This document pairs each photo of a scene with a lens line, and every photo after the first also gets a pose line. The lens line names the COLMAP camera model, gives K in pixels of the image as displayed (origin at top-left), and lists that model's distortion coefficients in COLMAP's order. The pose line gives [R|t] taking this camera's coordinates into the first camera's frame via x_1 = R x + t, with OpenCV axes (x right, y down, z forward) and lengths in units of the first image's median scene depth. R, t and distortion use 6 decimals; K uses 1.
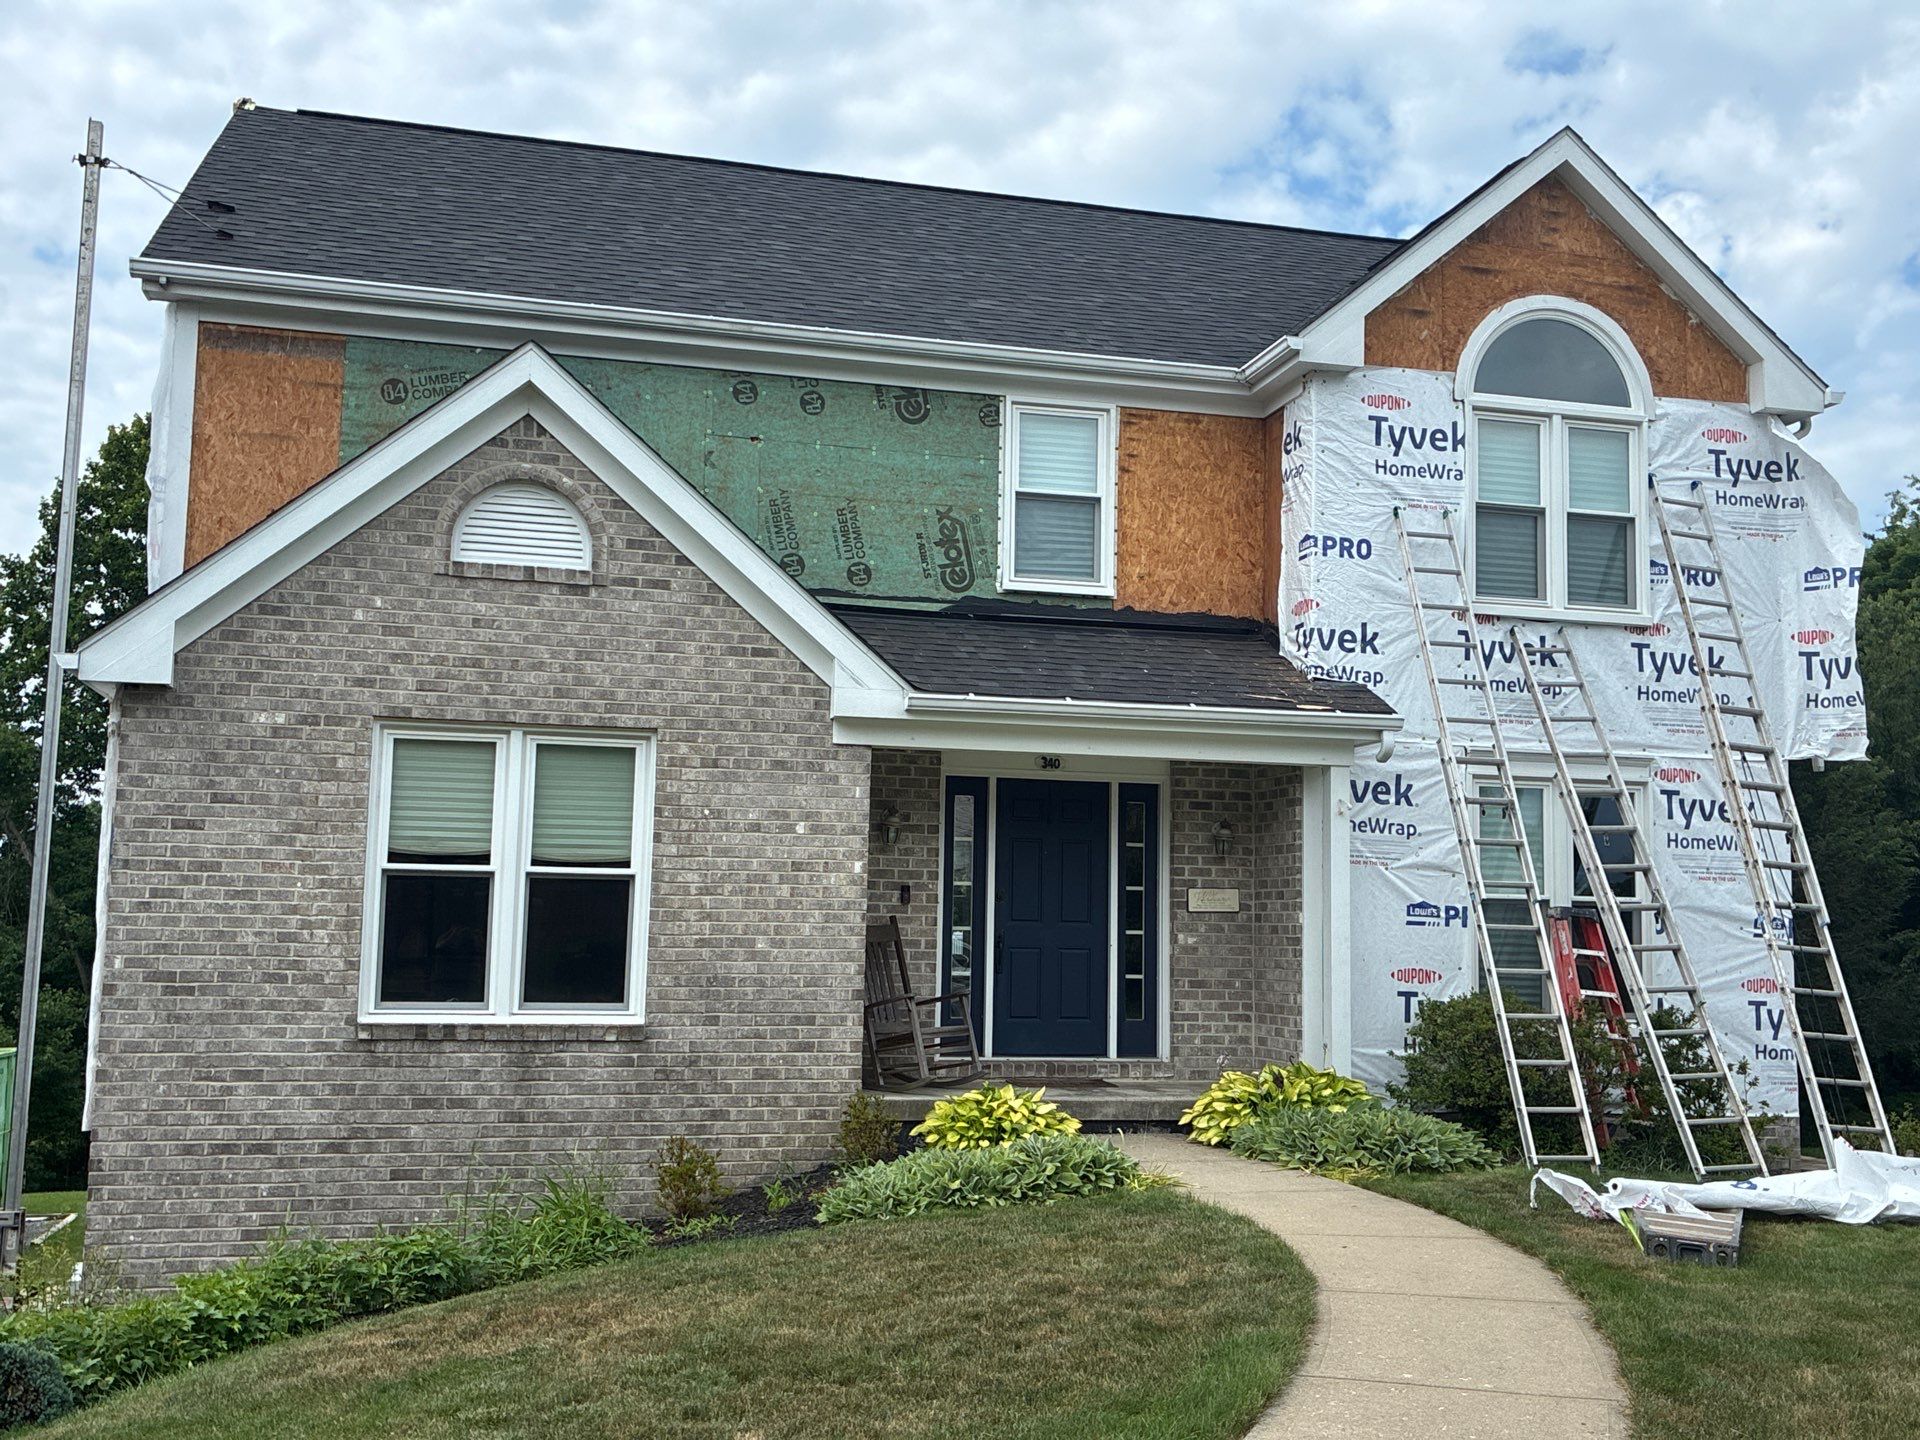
lens RADIAL K [[1921.0, 0, 965.8], [0, 1921.0, 719.1], [0, 0, 1]] dist [0.101629, -0.297487]
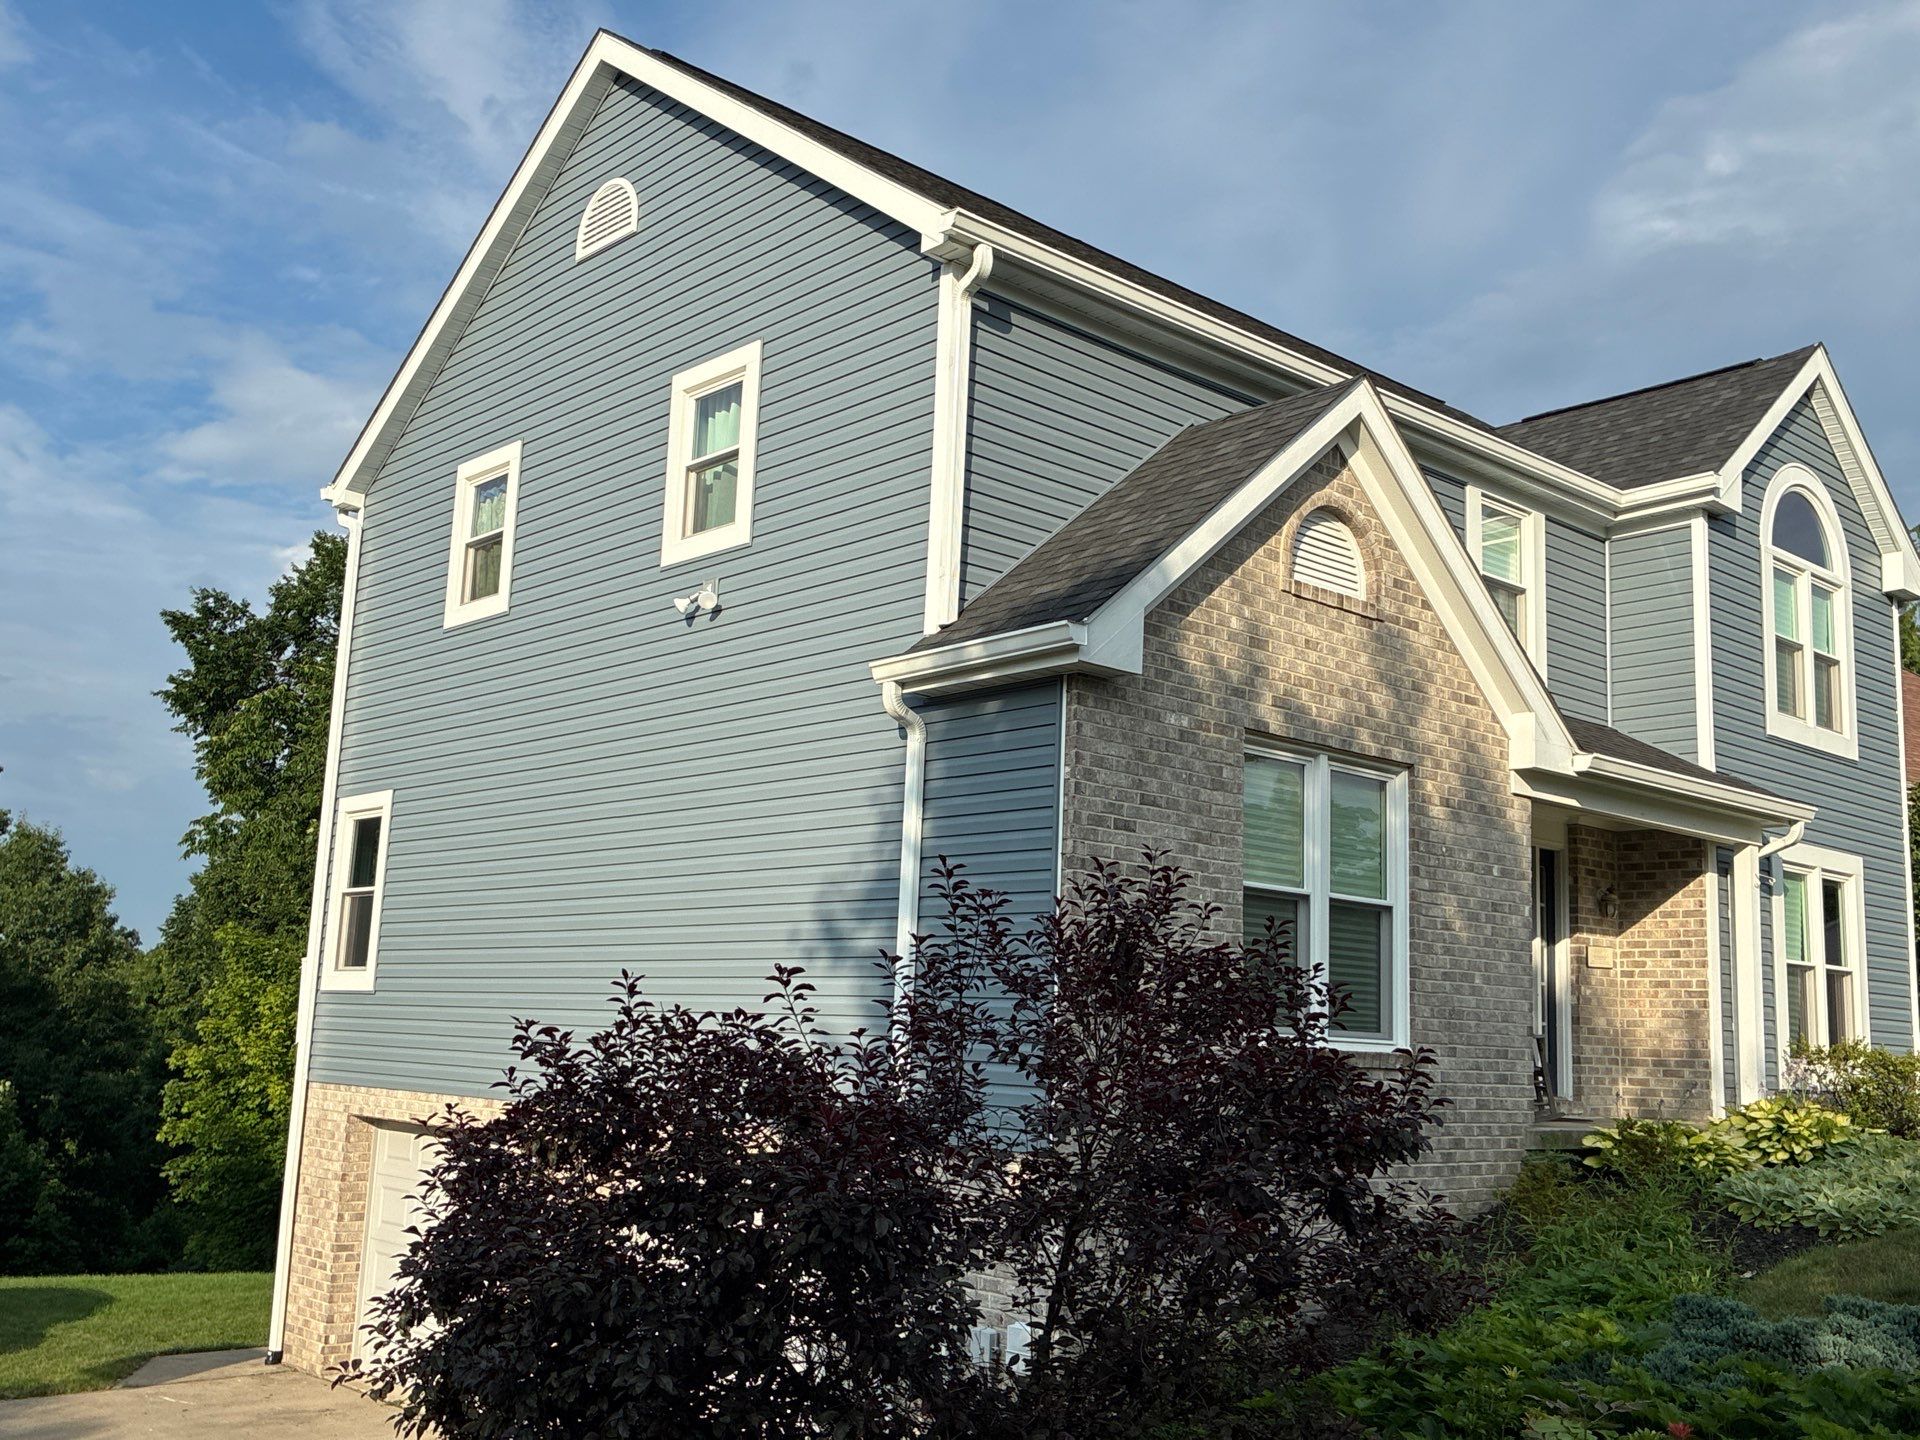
lens RADIAL K [[1856.9, 0, 966.7], [0, 1856.9, 723.6], [0, 0, 1]] dist [0.153098, -0.621270]
pose [[0.885382, 0.095003, 0.455053, -0.833334], [-0.074795, 0.995254, -0.062255, 0.063379], [-0.458808, 0.021084, 0.888285, 0.225706]]
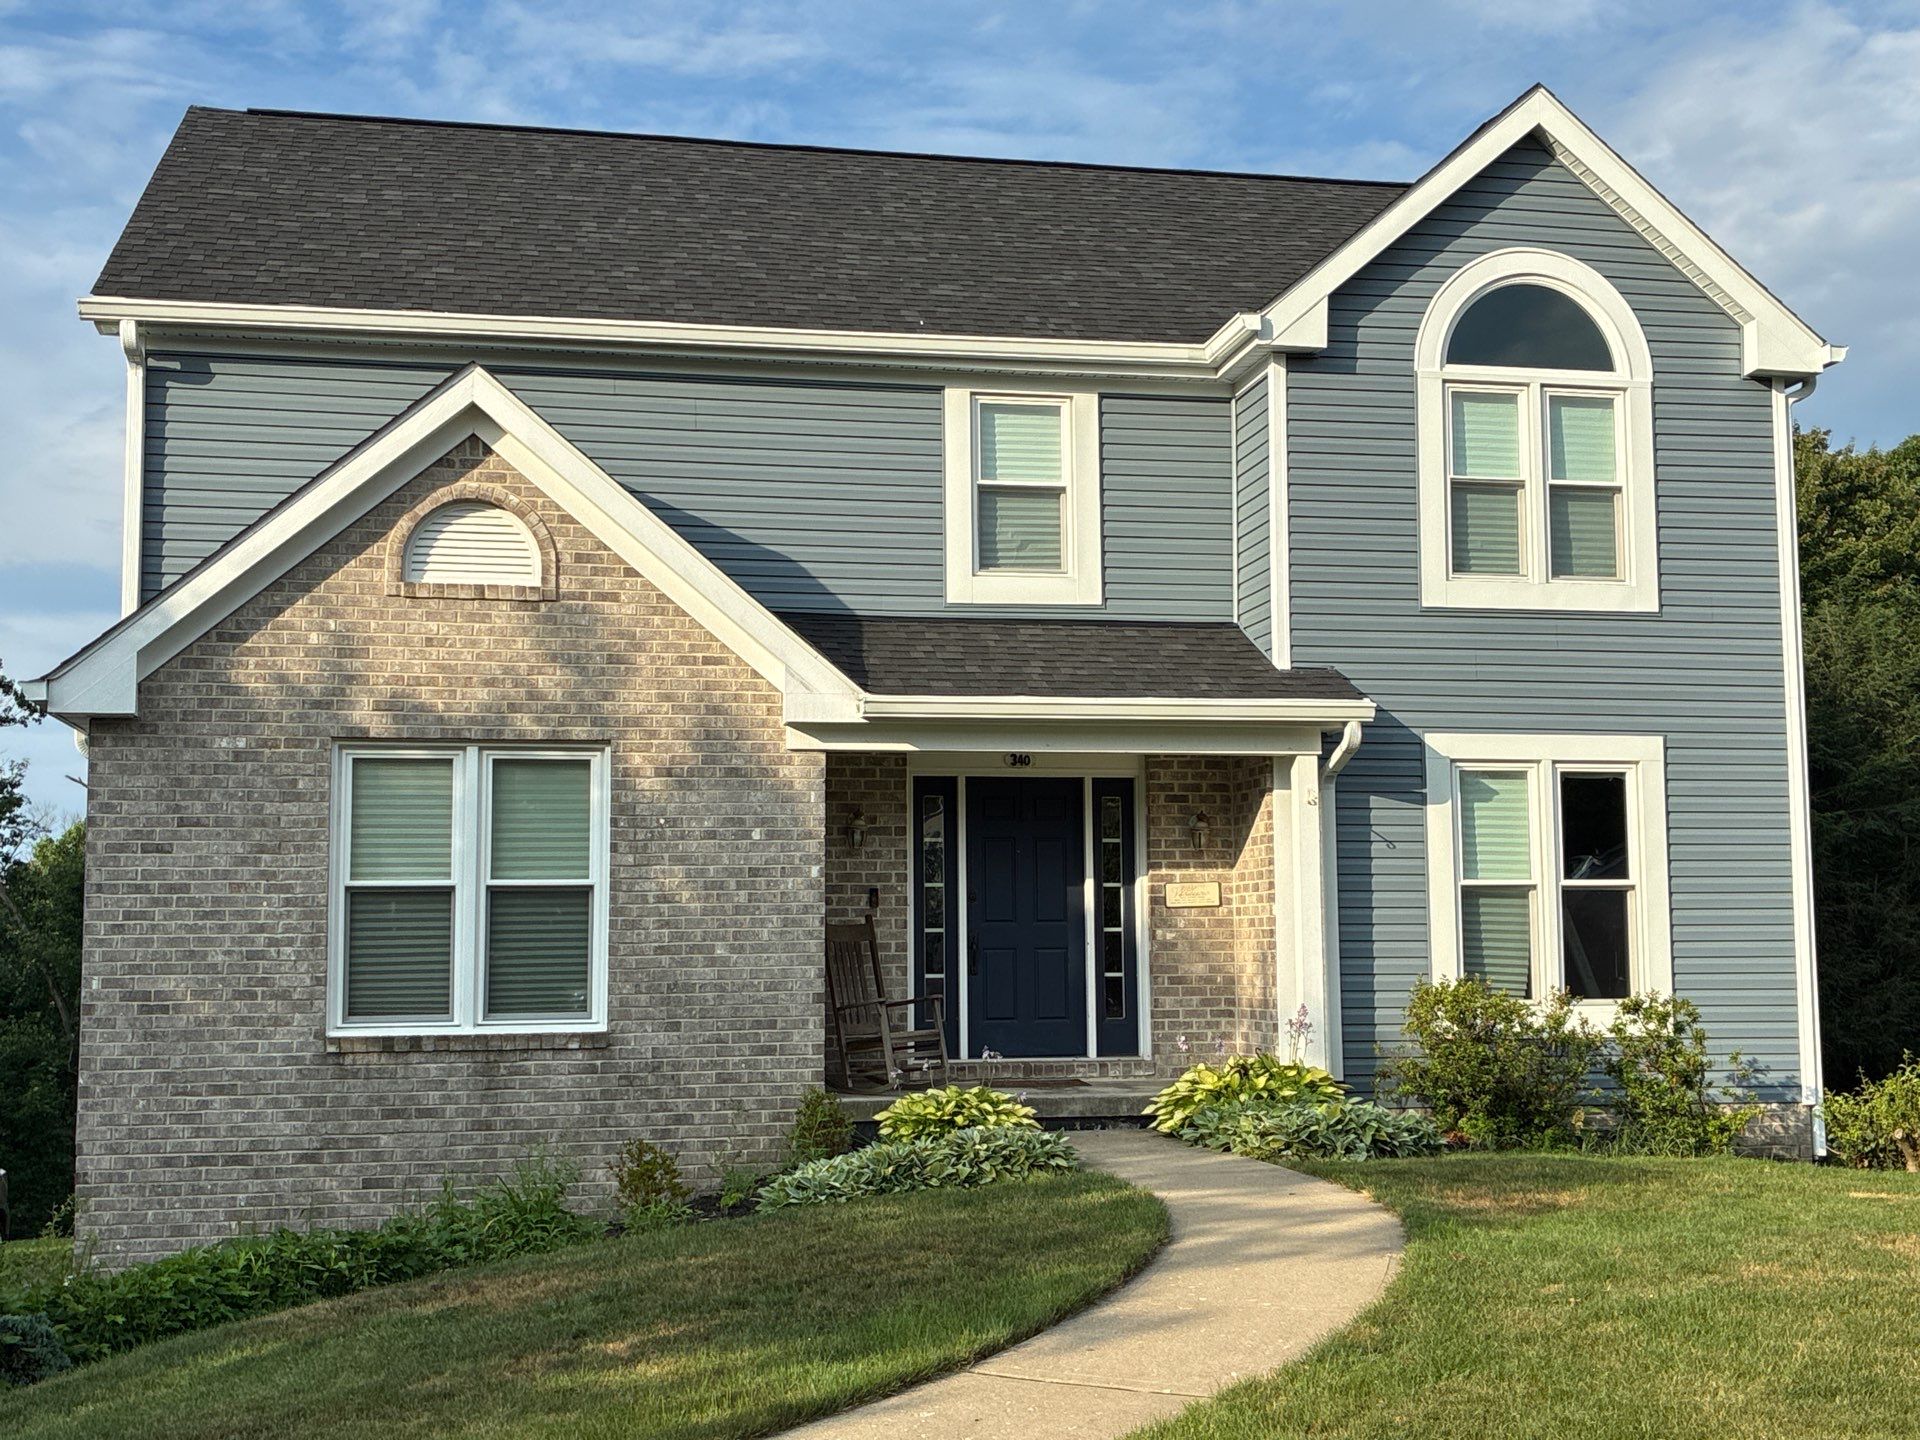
lens RADIAL K [[2259.2, 0, 969.3], [0, 2259.2, 725.2], [0, 0, 1]] dist [0.162889, -0.669095]
pose [[0.998477, -0.031712, -0.045134, 0.082251], [0.032267, 0.999412, 0.011616, -0.010678], [0.044739, -0.013055, 0.998913, -0.181458]]
